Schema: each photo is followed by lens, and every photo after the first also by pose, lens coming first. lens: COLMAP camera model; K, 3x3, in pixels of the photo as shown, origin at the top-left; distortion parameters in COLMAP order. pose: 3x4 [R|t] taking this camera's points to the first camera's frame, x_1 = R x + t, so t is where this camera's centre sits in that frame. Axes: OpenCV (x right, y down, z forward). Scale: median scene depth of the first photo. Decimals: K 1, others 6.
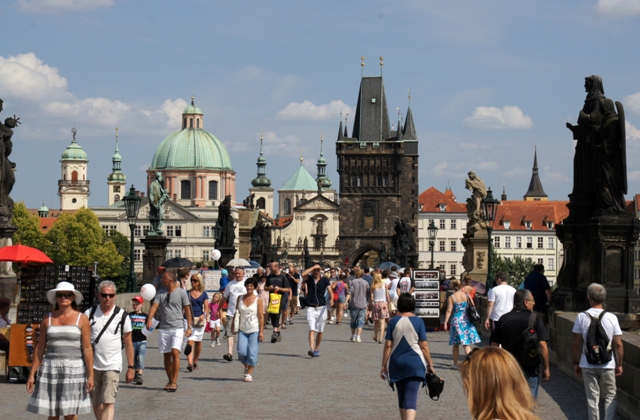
lens RADIAL K [[1565.2, 0, 319.8], [0, 1565.2, 210.9], [0, 0, 1]] dist [-0.023896, 0.000000]
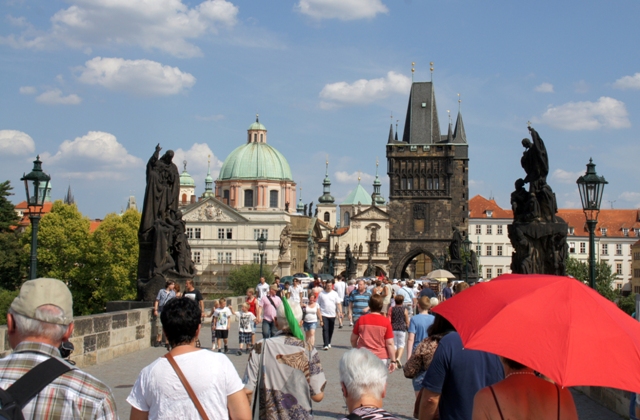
lens RADIAL K [[1107.2, 0, 320.9], [0, 1107.2, 209.5], [0, 0, 1]] dist [-0.070881, 0.000000]
pose [[0.998609, 0.002884, -0.052654, 0.005213], [-0.003873, 0.999818, -0.018696, 0.009236], [0.052590, 0.018874, 0.998438, 0.260143]]
